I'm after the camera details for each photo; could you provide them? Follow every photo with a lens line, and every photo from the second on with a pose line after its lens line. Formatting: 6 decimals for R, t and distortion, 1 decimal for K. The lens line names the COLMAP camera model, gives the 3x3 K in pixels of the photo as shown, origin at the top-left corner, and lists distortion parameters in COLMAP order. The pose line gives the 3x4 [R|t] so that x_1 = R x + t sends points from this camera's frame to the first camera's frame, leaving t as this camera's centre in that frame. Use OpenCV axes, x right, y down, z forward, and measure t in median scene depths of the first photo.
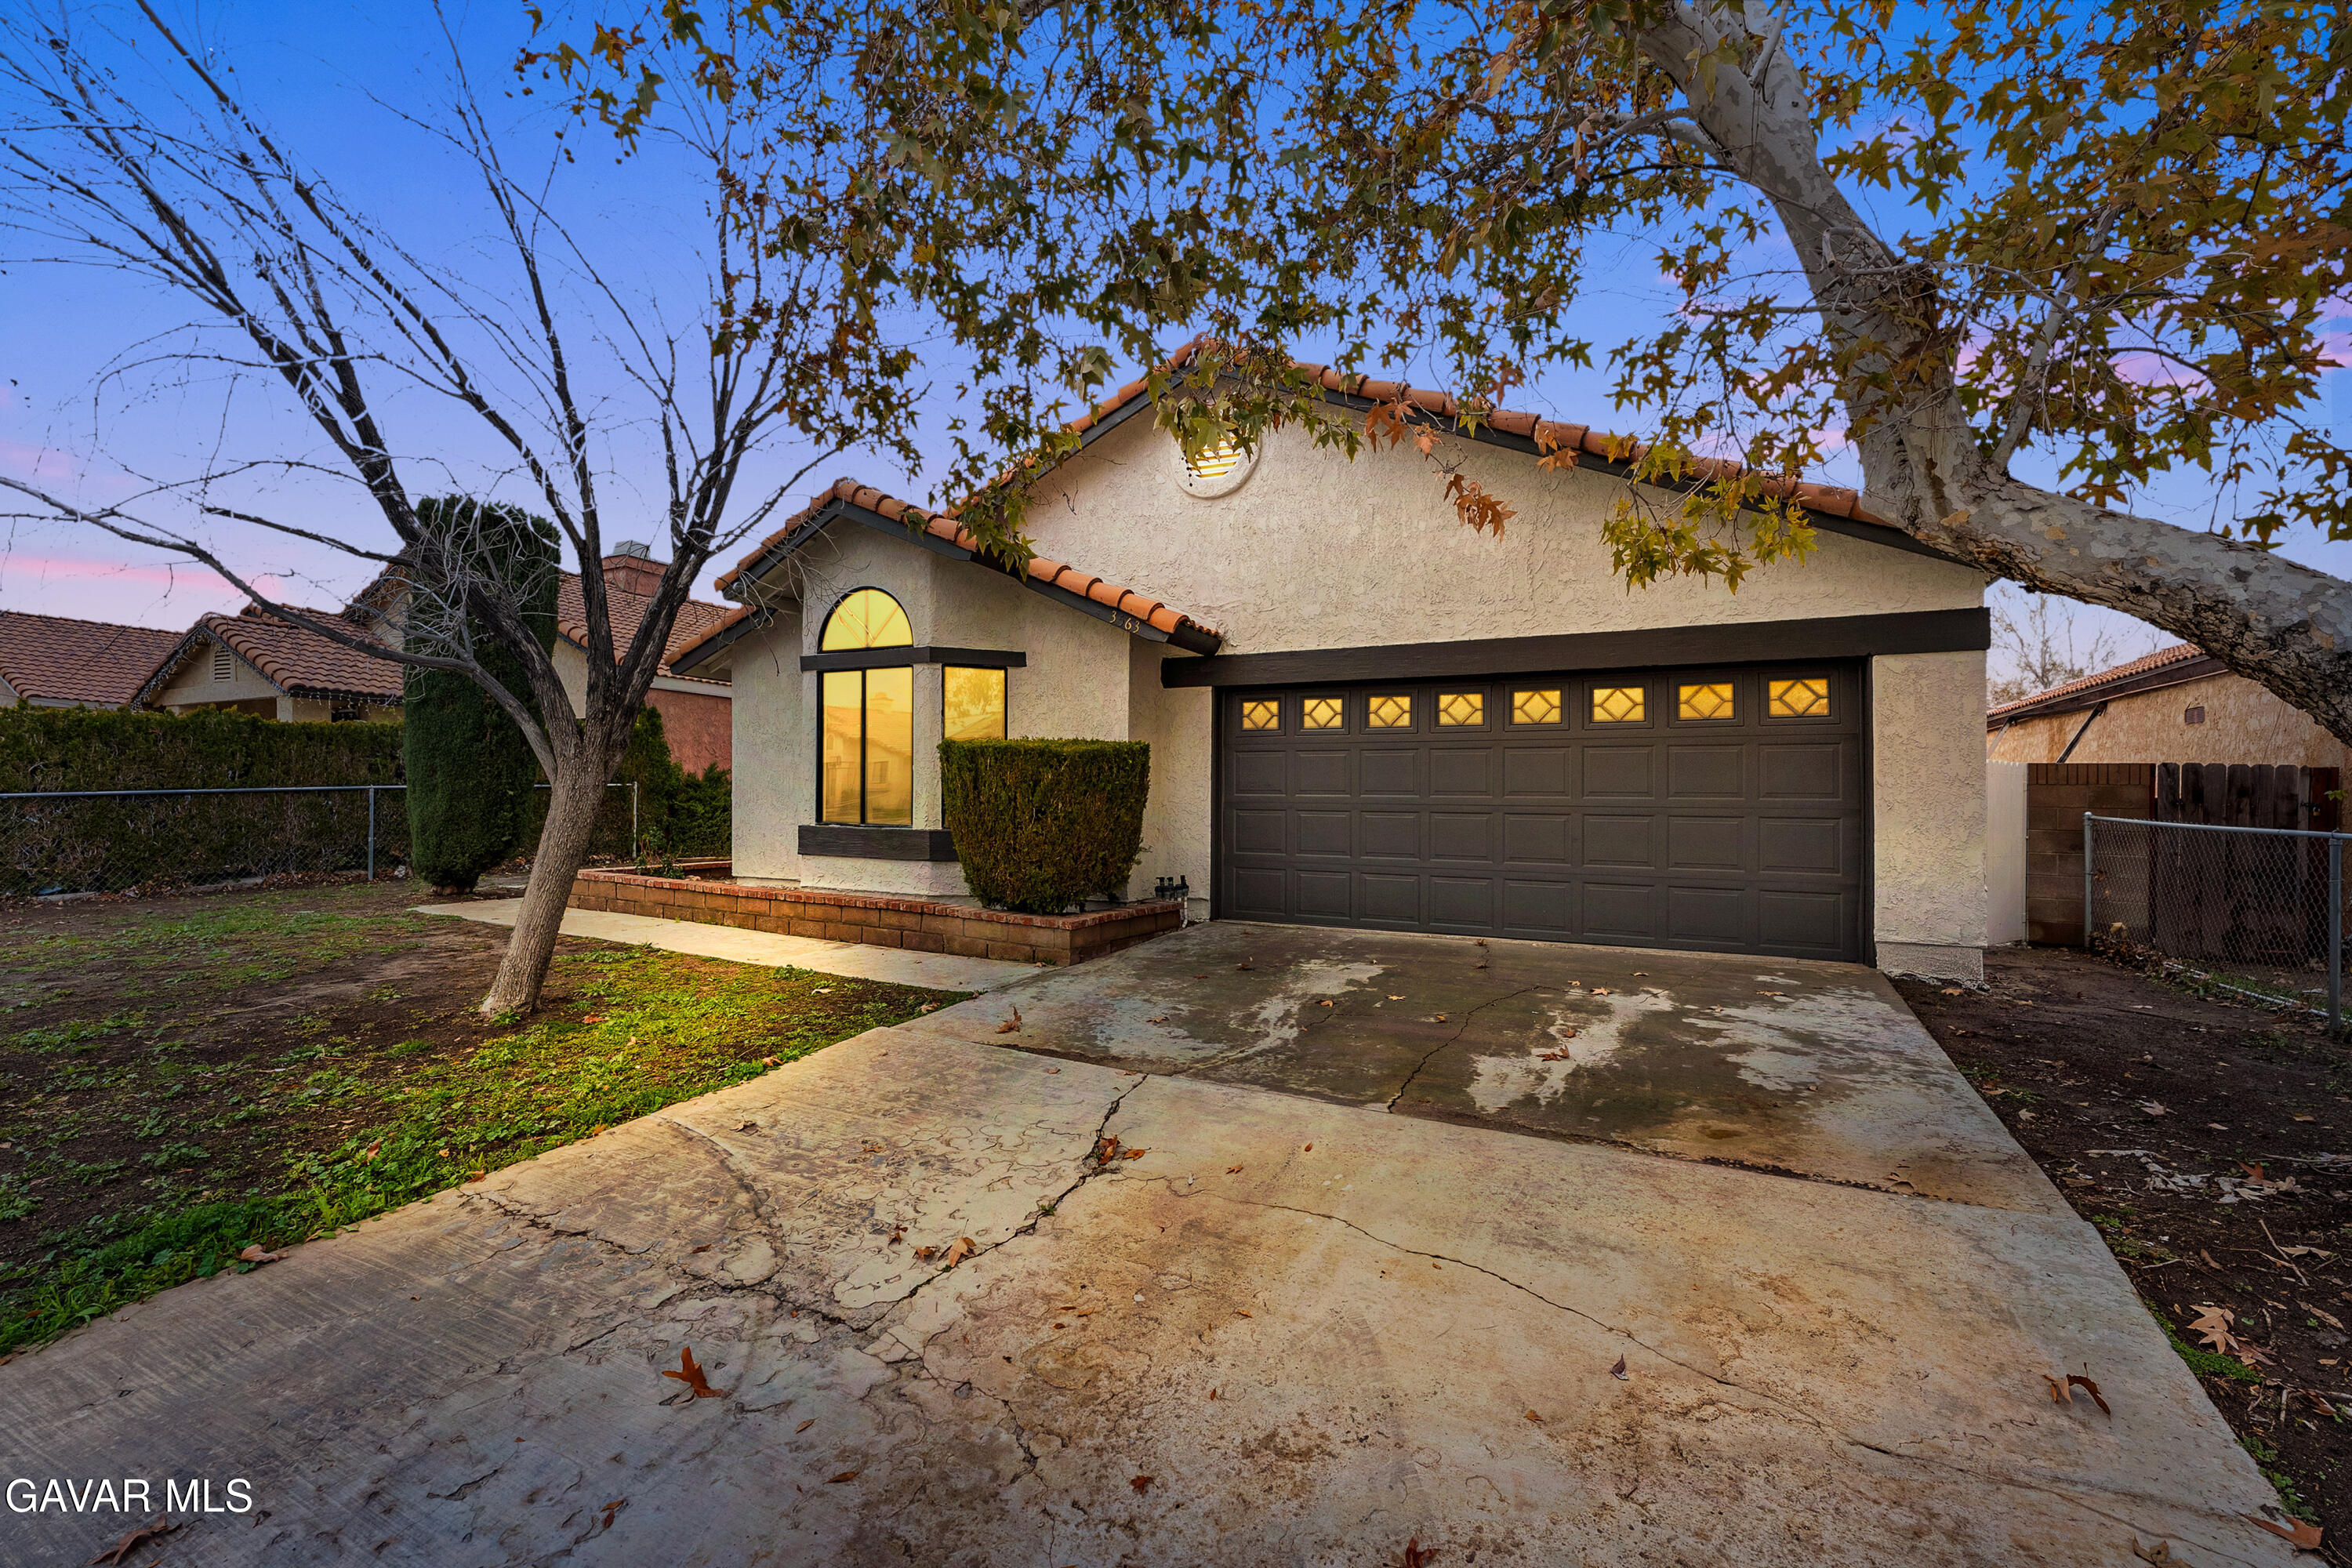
lens RADIAL K [[951.7, 0, 1154.4], [0, 951.7, 791.3], [0, 0, 1]] dist [0.001679, -0.000385]
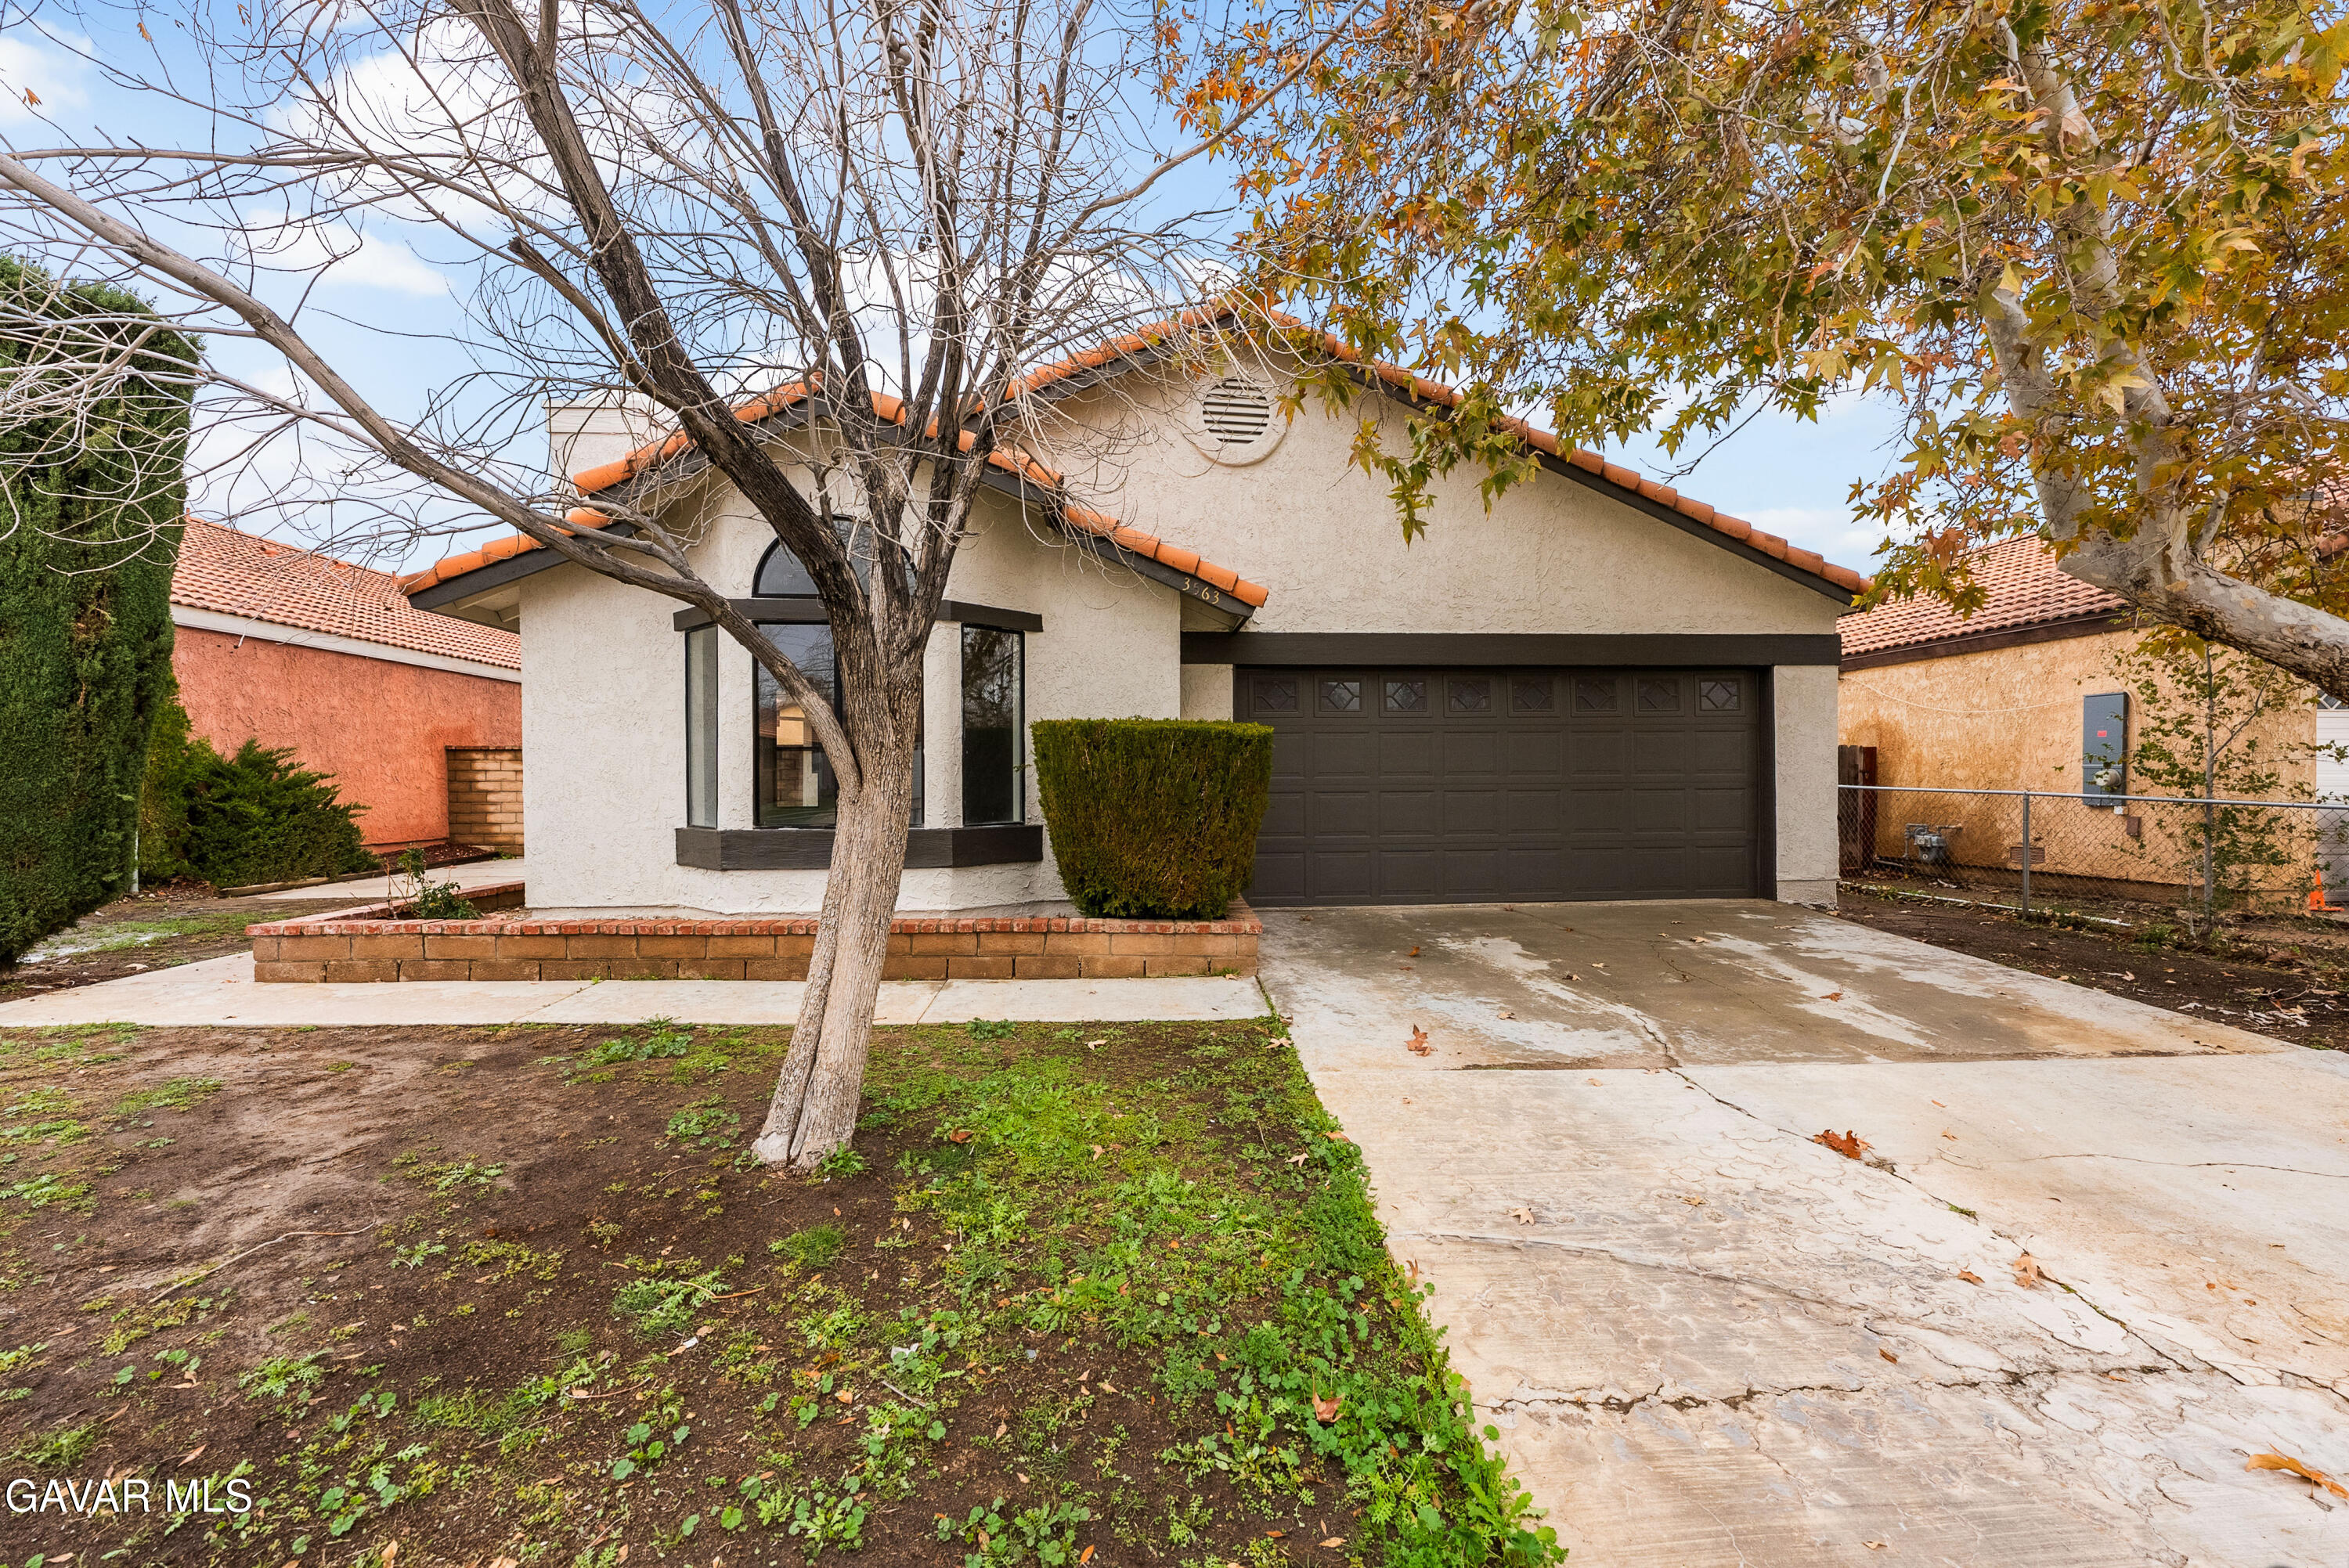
lens RADIAL K [[956.8, 0, 1185.2], [0, 956.8, 783.5], [0, 0, 1]] dist [-0.002772, -0.000554]
pose [[0.861472, -0.023078, 0.507280, -0.580418], [0.012088, 0.999616, 0.024947, -0.019331], [-0.507661, -0.015359, 0.861420, 0.247094]]
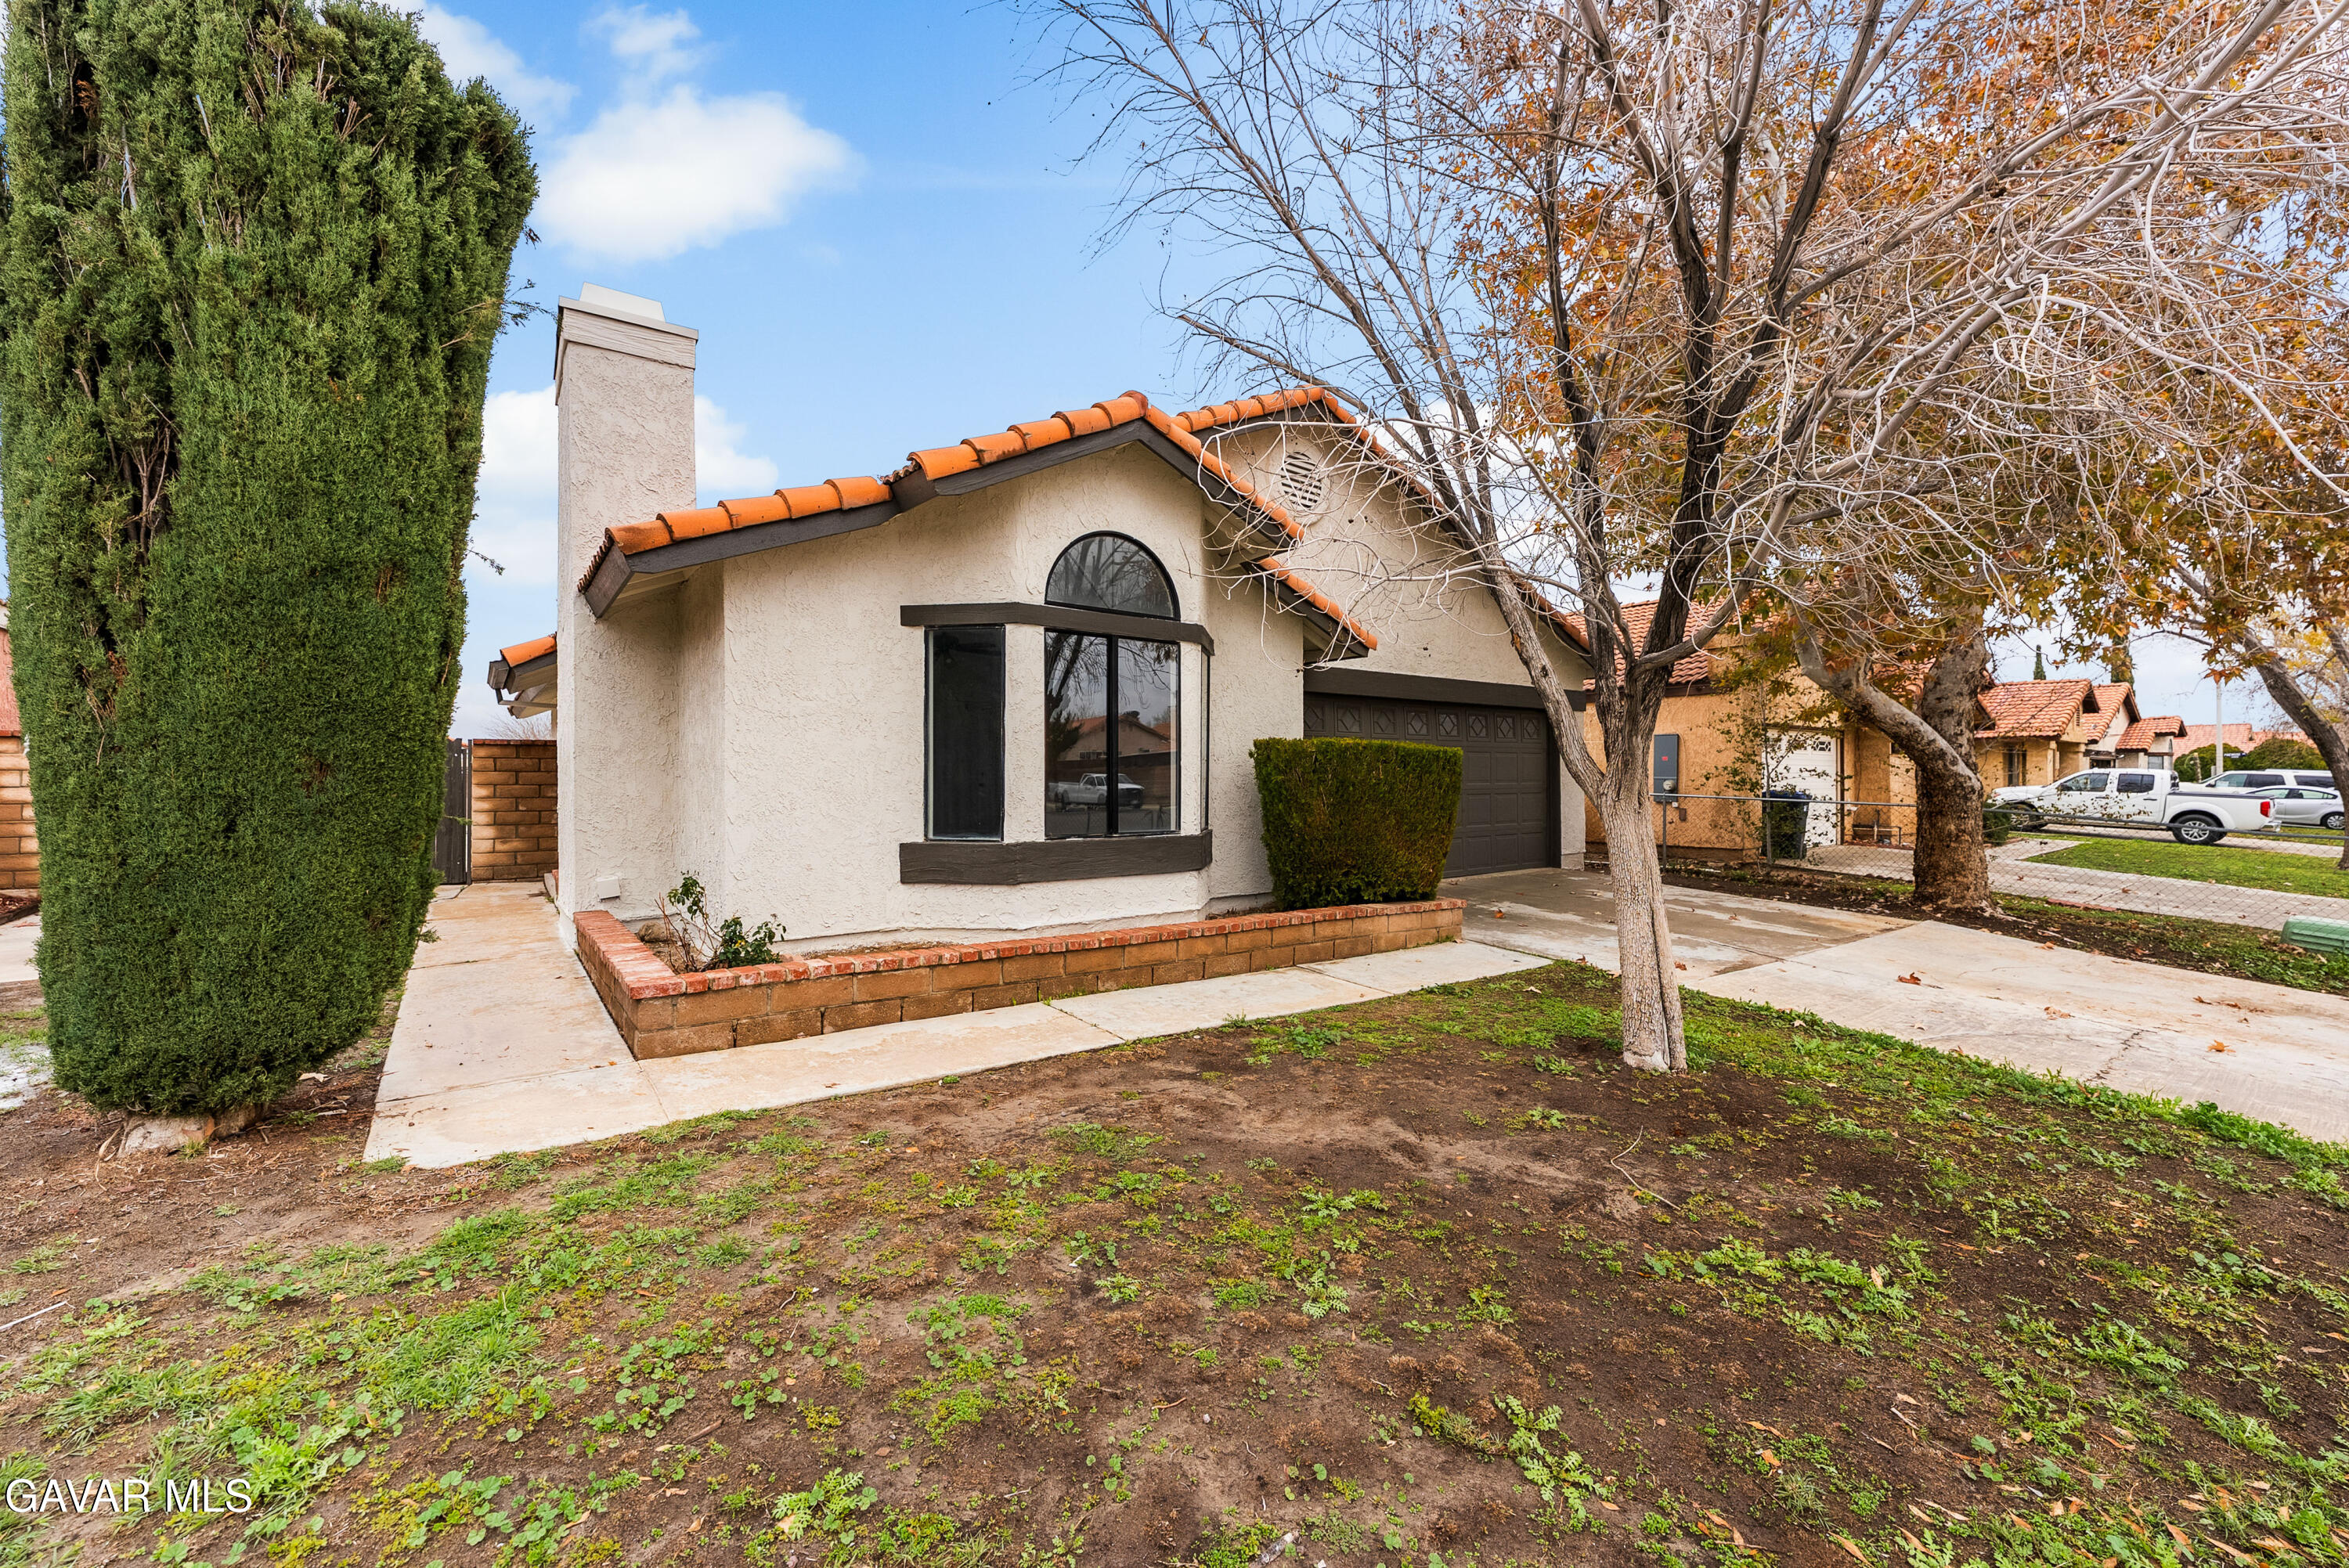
lens RADIAL K [[945.7, 0, 1193.2], [0, 945.7, 782.7], [0, 0, 1]] dist [0.000581, -0.000289]
pose [[0.437660, -0.016643, 0.898986, -1.261792], [-0.000091, 0.999828, 0.018554, -0.029610], [-0.899140, -0.008202, 0.437583, 0.777820]]
